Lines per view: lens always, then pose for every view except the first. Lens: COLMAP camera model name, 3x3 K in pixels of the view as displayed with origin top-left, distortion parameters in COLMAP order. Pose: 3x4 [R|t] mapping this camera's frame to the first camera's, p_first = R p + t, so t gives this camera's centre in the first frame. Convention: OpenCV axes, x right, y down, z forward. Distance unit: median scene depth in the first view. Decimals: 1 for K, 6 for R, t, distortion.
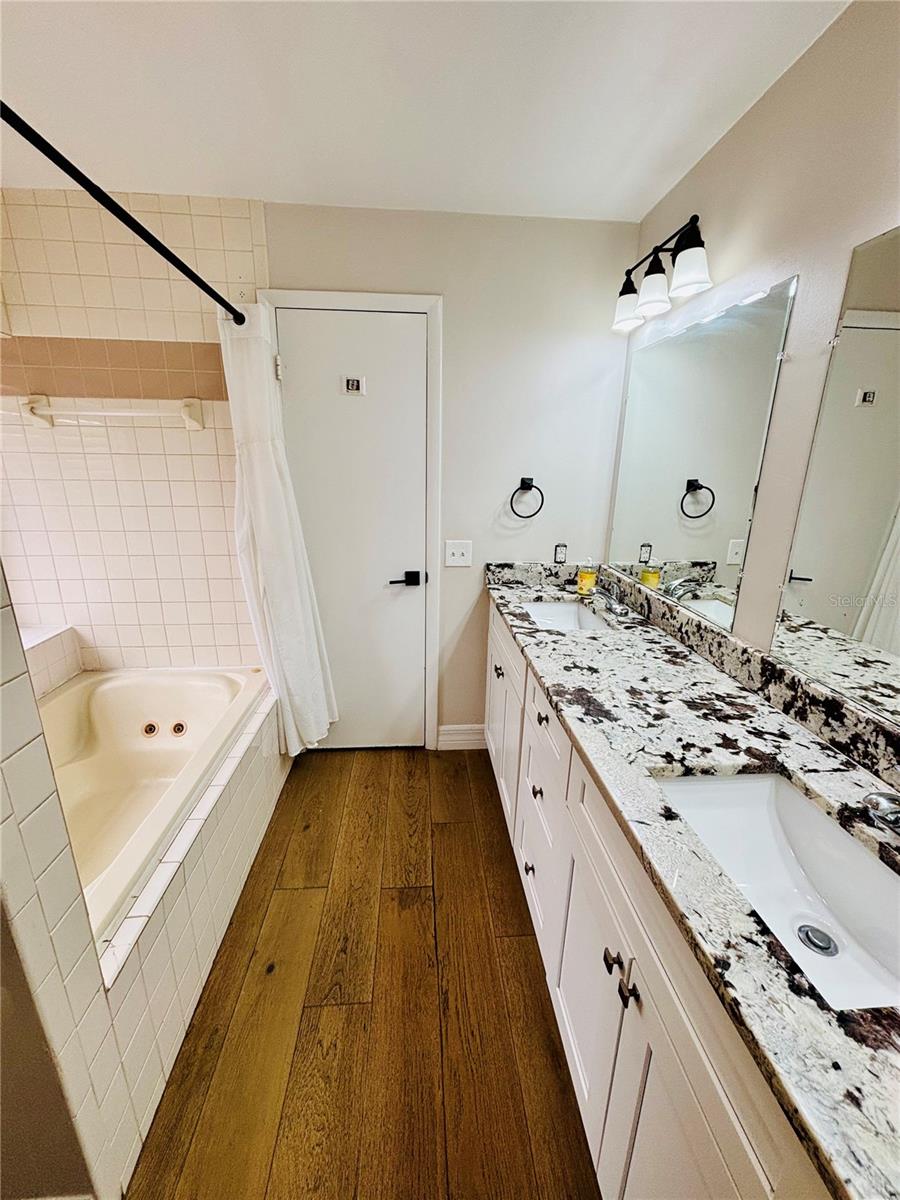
lens RADIAL K [[484.1, 0, 450.7], [0, 484.1, 599.5], [0, 0, 1]] dist [-0.001599, 0.000354]
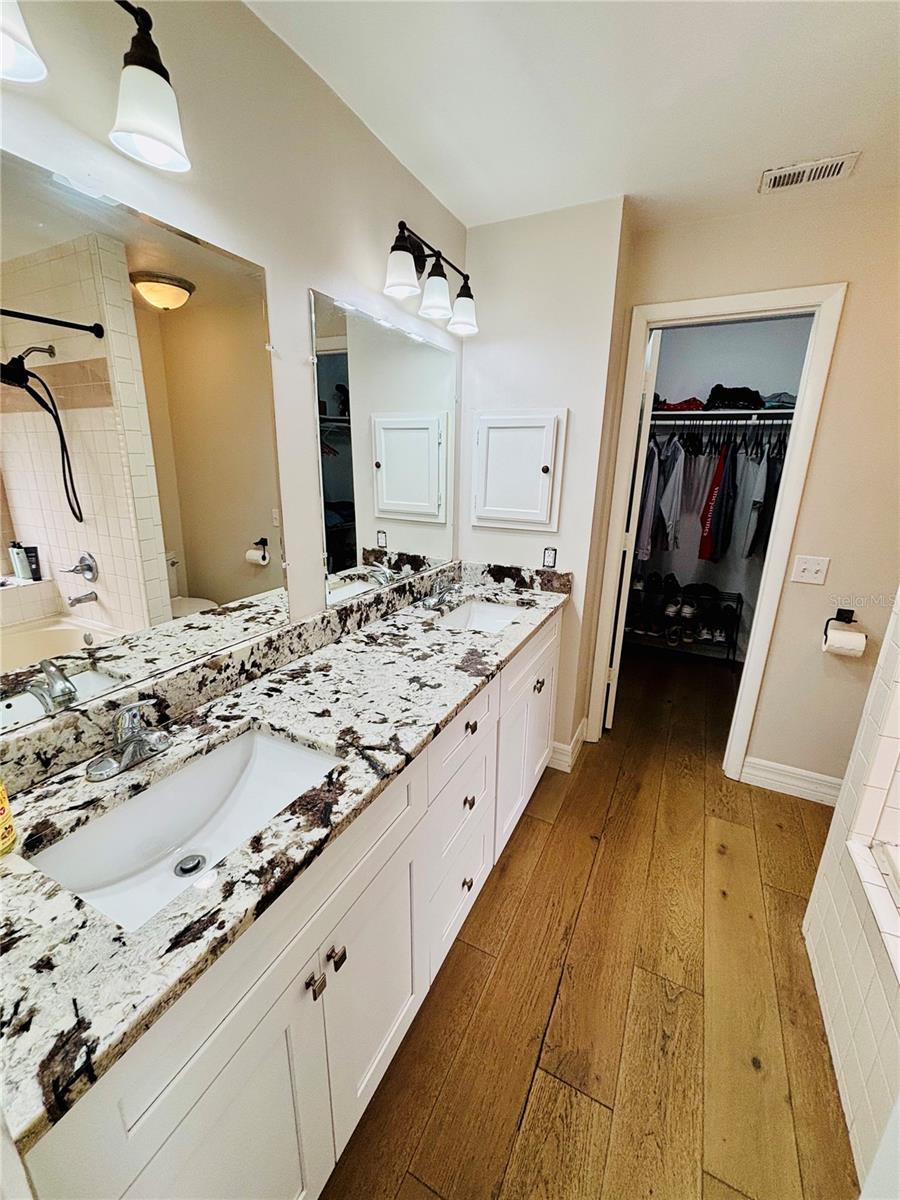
lens RADIAL K [[484.1, 0, 449.1], [0, 484.1, 600.0], [0, 0, 1]] dist [-0.001599, 0.000354]
pose [[-0.855220, -0.169946, 0.489609, -0.194838], [0.118131, 0.855918, 0.503438, -0.445504], [-0.504623, 0.488388, -0.711922, 1.535403]]
